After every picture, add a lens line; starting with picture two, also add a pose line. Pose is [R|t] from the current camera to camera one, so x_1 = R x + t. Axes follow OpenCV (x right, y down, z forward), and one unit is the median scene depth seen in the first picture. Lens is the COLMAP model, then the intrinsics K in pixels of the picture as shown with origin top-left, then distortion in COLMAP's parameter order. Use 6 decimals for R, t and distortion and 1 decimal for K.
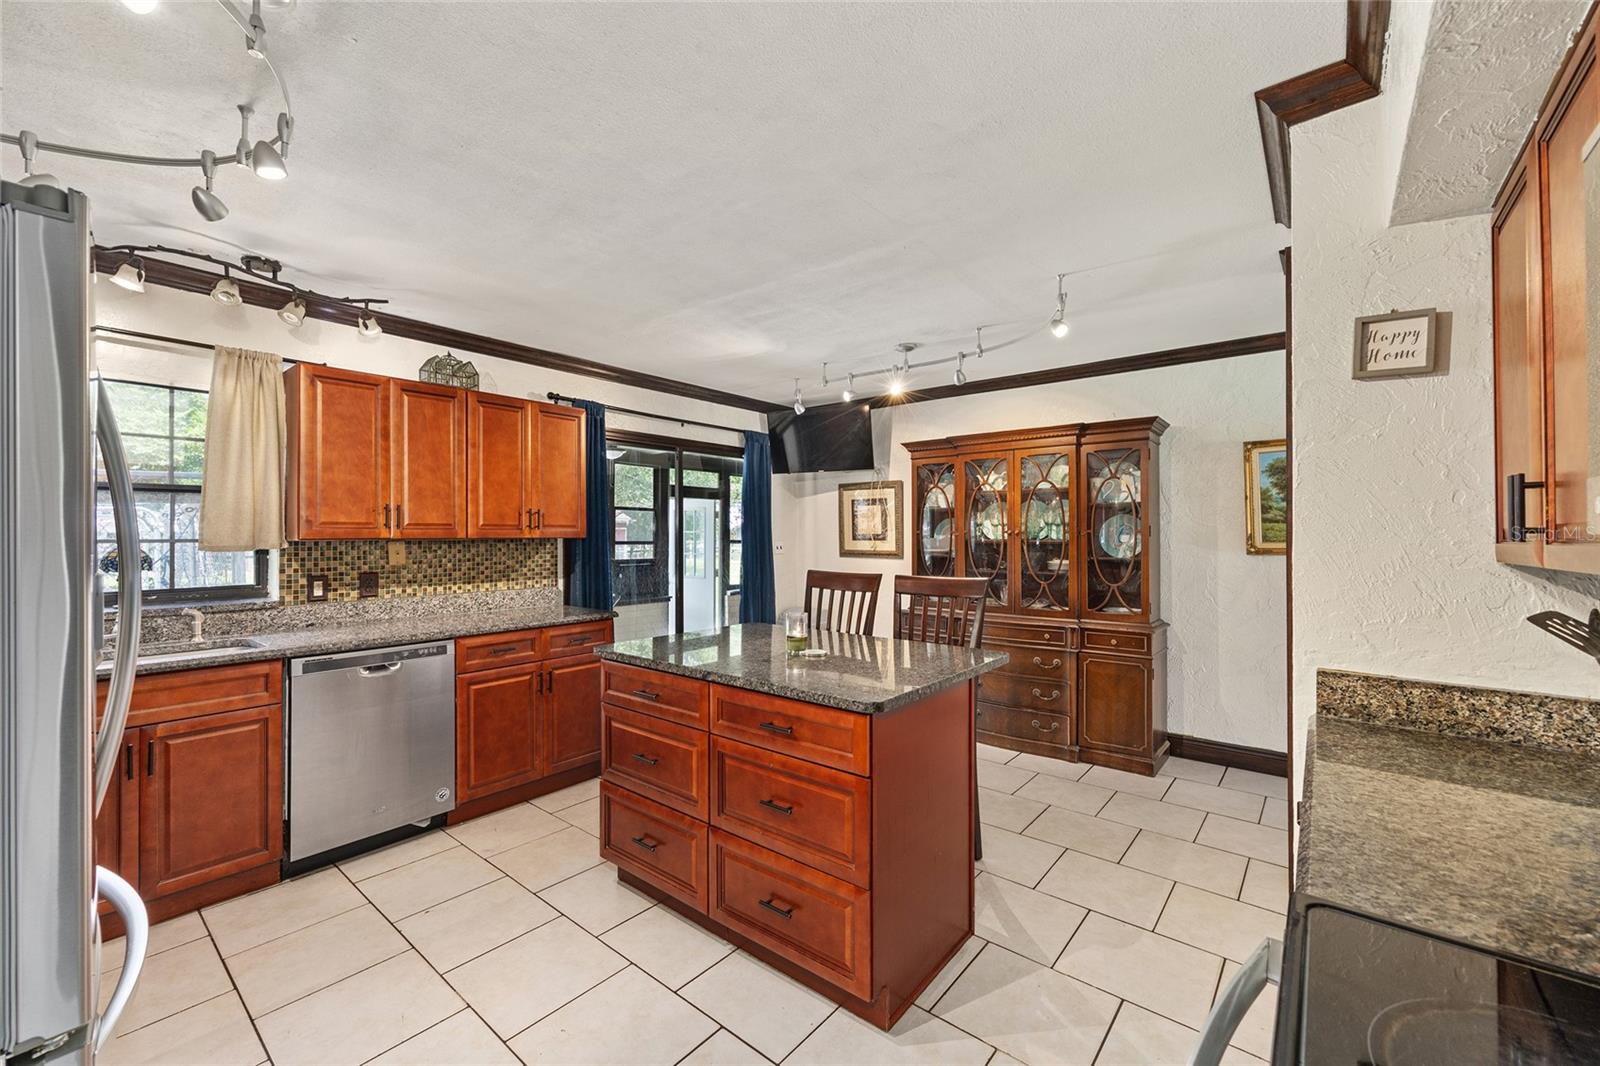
lens RADIAL K [[644.5, 0, 800.3], [0, 644.5, 525.9], [0, 0, 1]] dist [-0.004200, 0.002711]
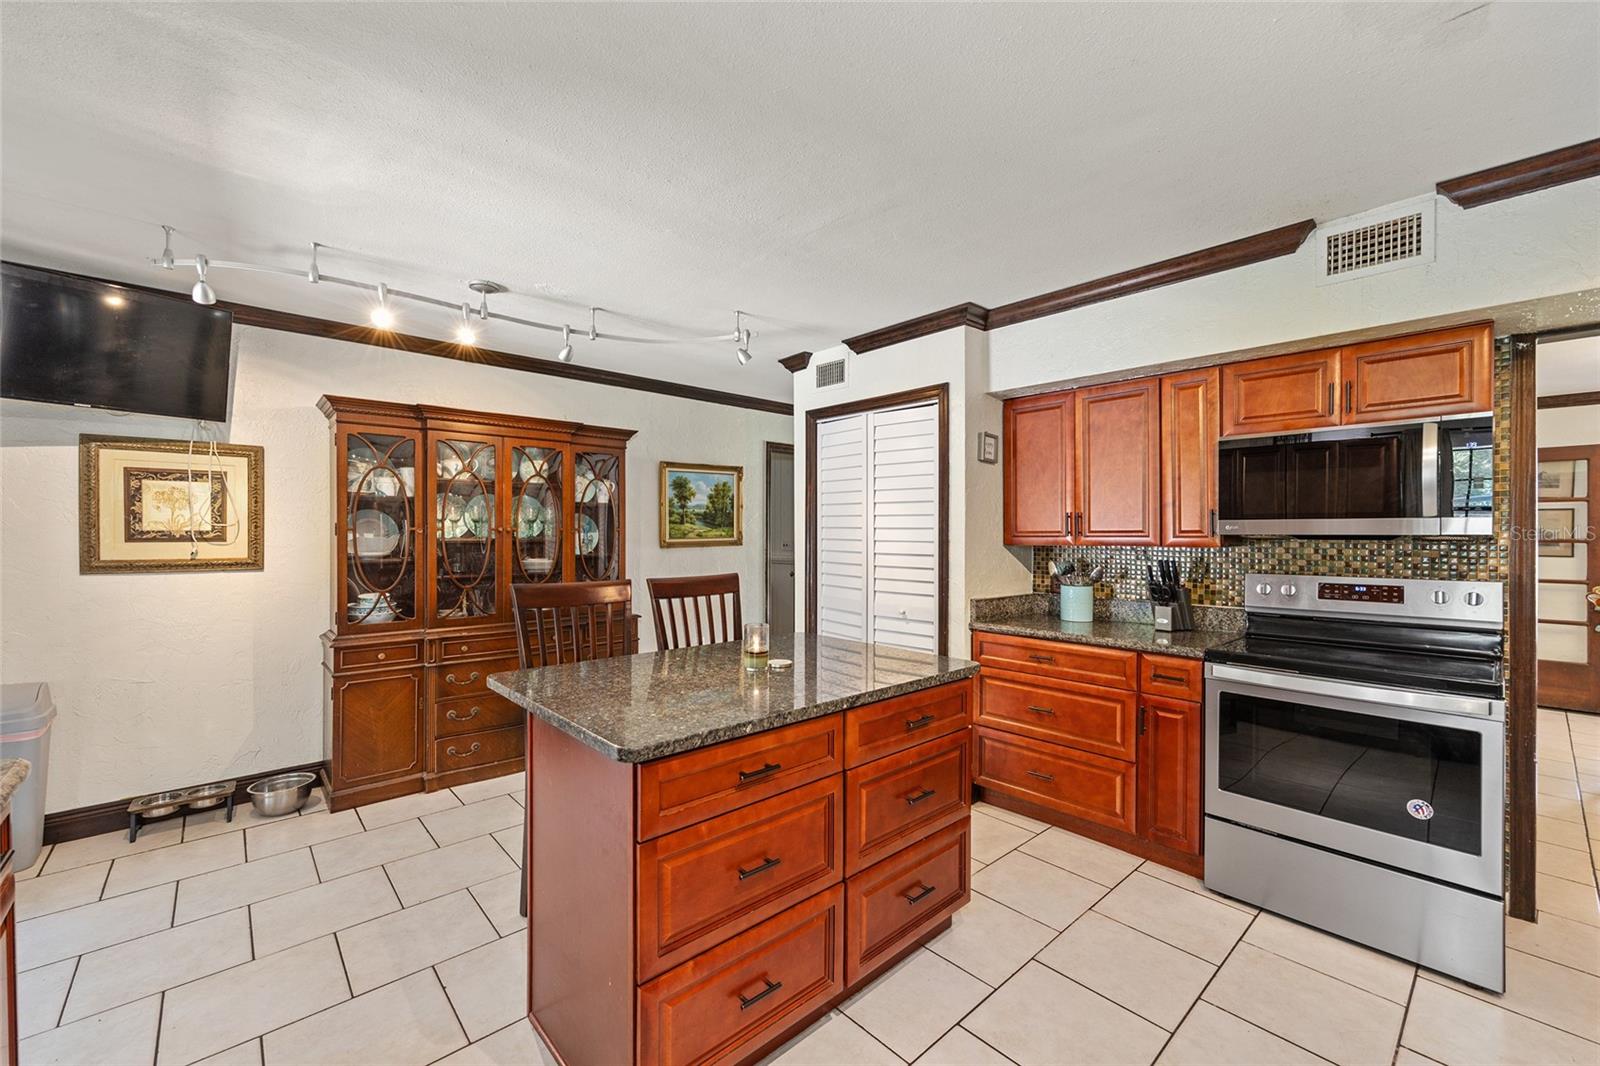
lens RADIAL K [[644.5, 0, 799.7], [0, 644.5, 530.4], [0, 0, 1]] dist [-0.004200, 0.002711]
pose [[0.142485, 0.004343, 0.989787, -0.520190], [-0.015443, 0.999878, -0.002164, 0.006794], [-0.989677, -0.014977, 0.142534, 0.502642]]
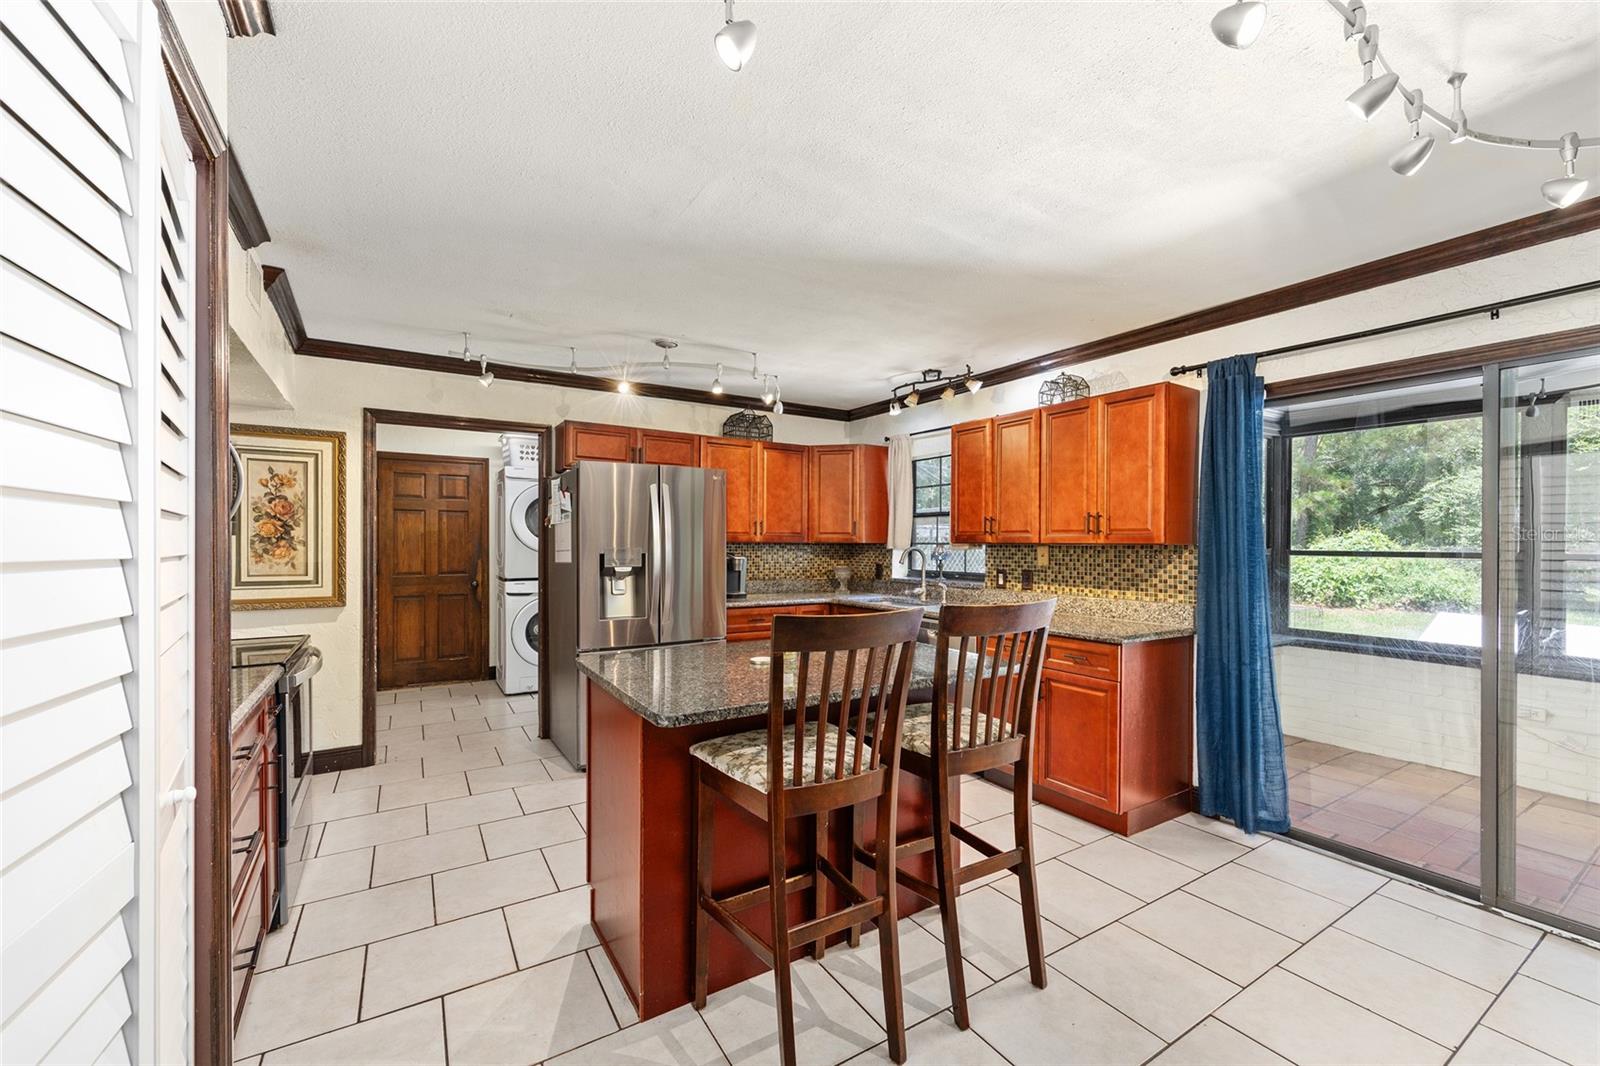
lens RADIAL K [[644.5, 0, 809.4], [0, 644.5, 543.9], [0, 0, 1]] dist [-0.004200, 0.002711]
pose [[-0.311936, 0.003278, -0.950097, 0.544973], [0.007799, 0.999969, 0.000890, 0.013761], [0.950071, -0.007132, -0.311952, 0.813493]]
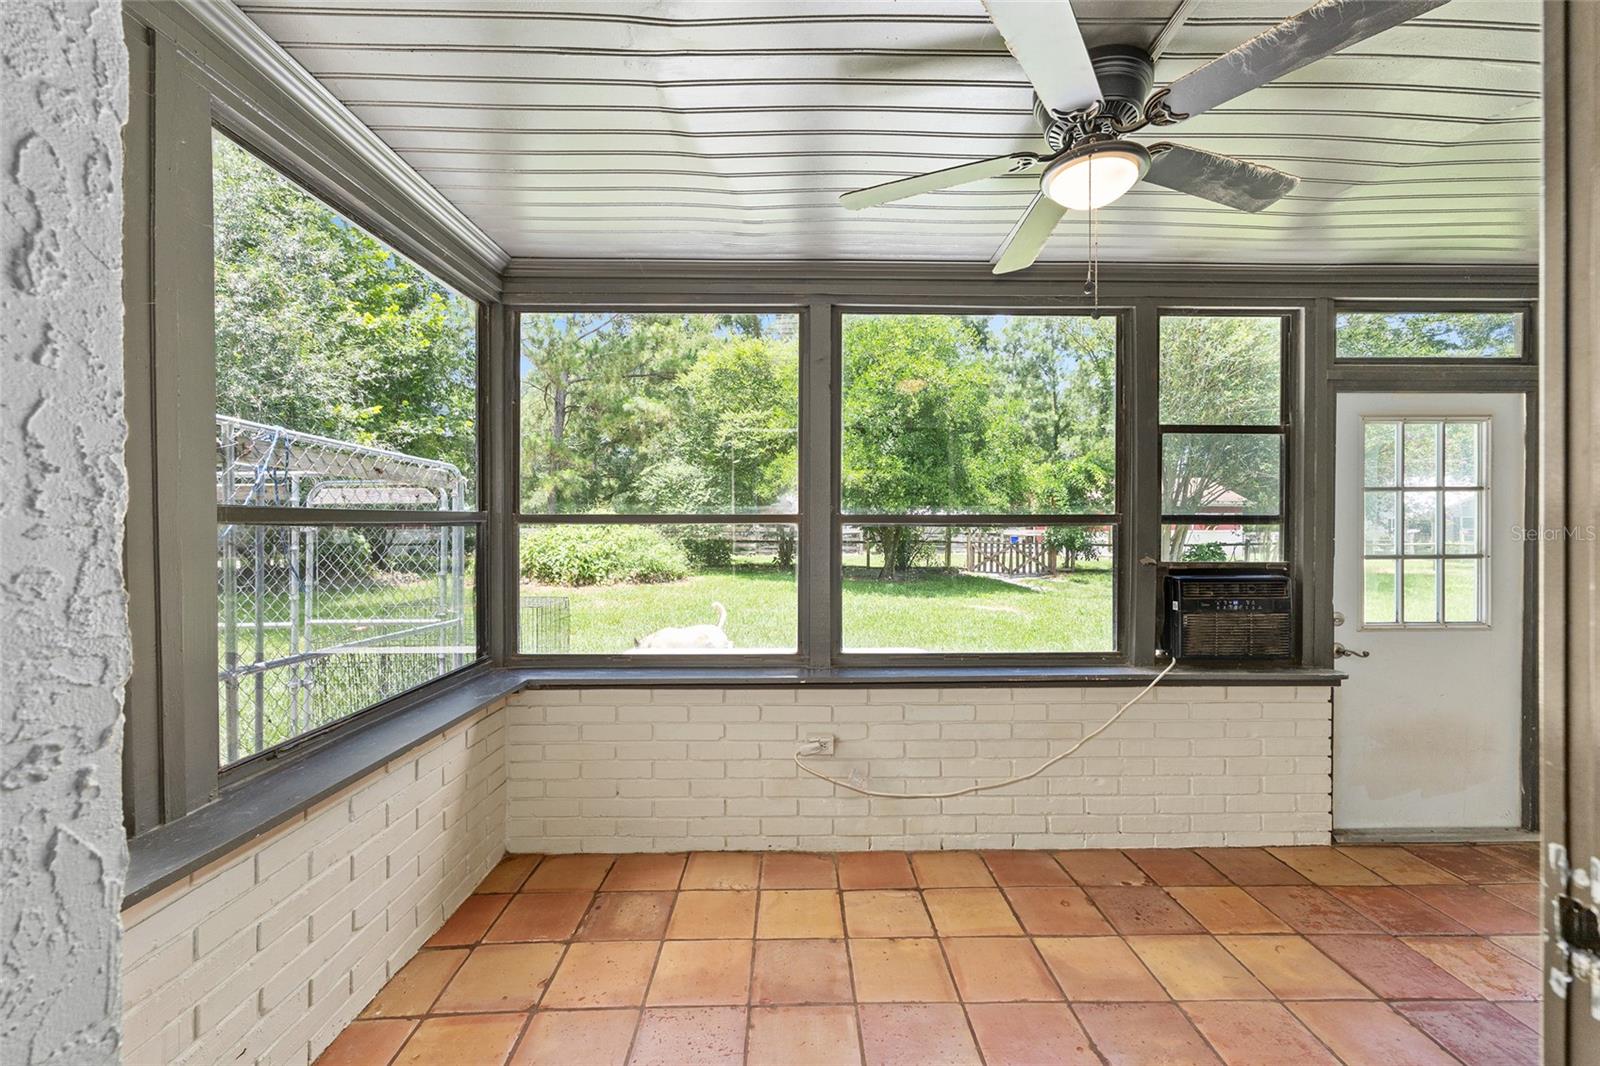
lens RADIAL K [[644.5, 0, 798.9], [0, 644.5, 524.0], [0, 0, 1]] dist [-0.004200, 0.002711]
pose [[0.643526, -0.003478, -0.765417, -0.250855], [0.012153, 0.999910, 0.005674, 0.047674], [0.765328, -0.012954, 0.643510, 1.112023]]
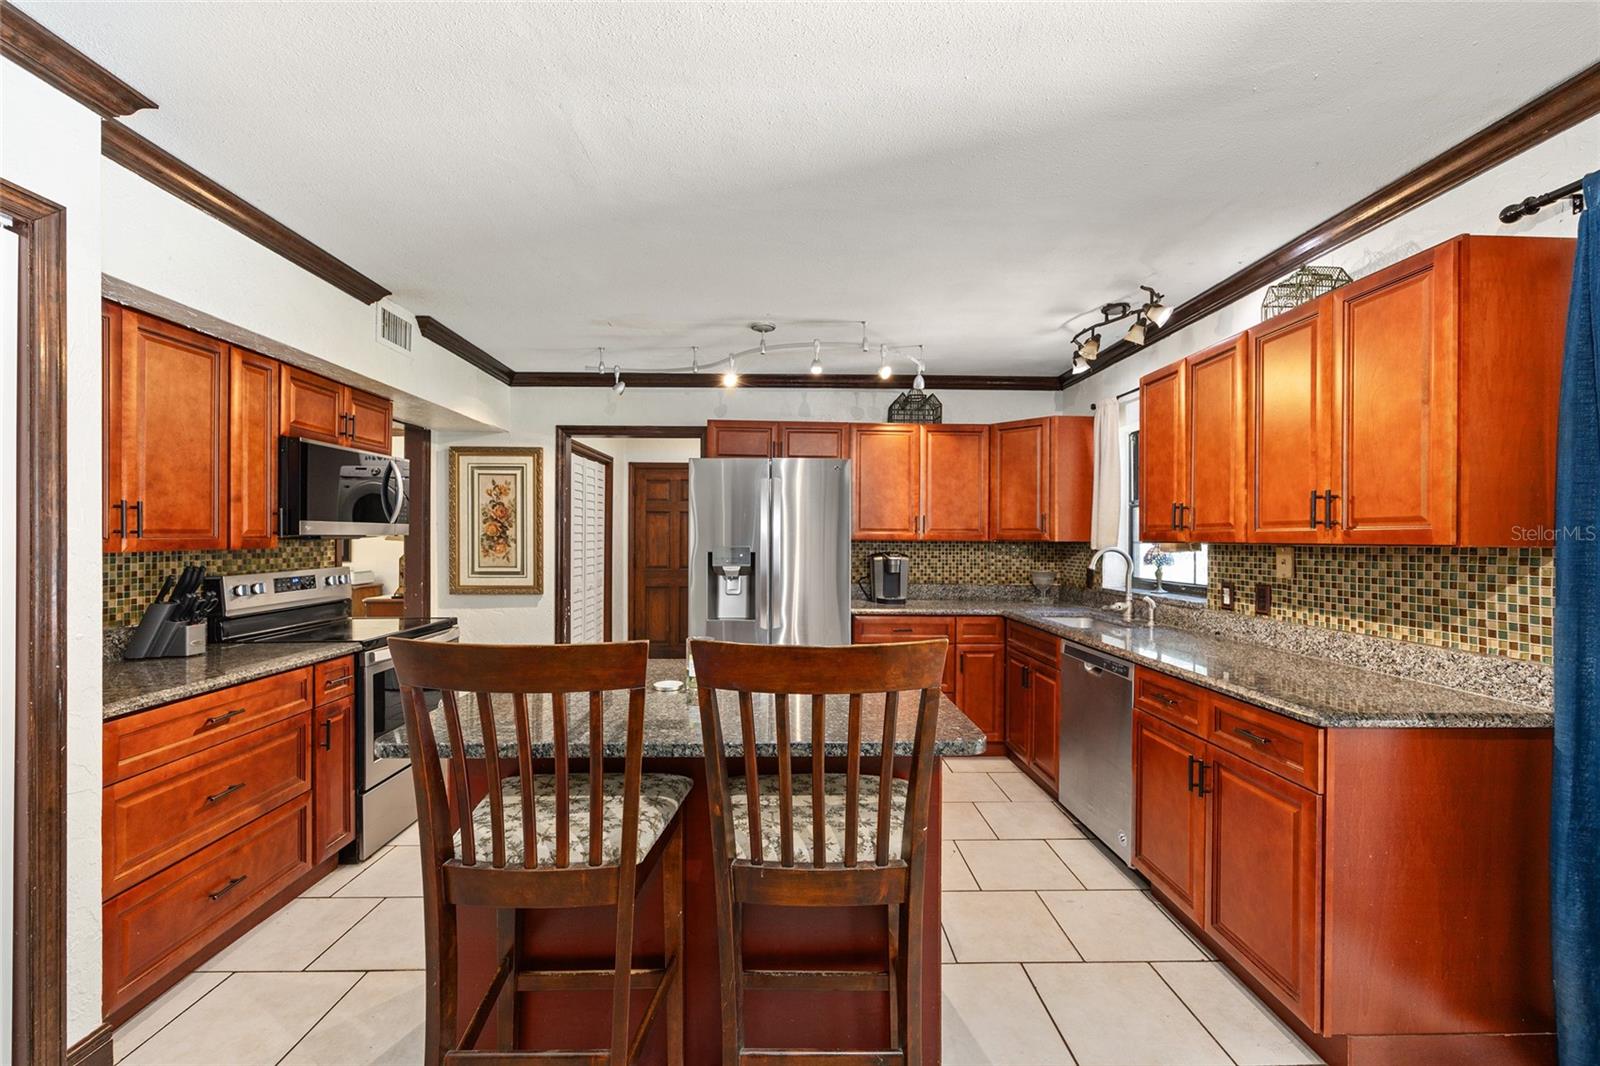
lens RADIAL K [[644.5, 0, 801.6], [0, 644.5, 533.3], [0, 0, 1]] dist [-0.004200, 0.002711]
pose [[-0.754897, -0.006308, -0.655813, 0.250353], [0.005042, 0.999868, -0.015422, 0.014361], [0.655824, -0.014948, -0.754766, 1.014554]]
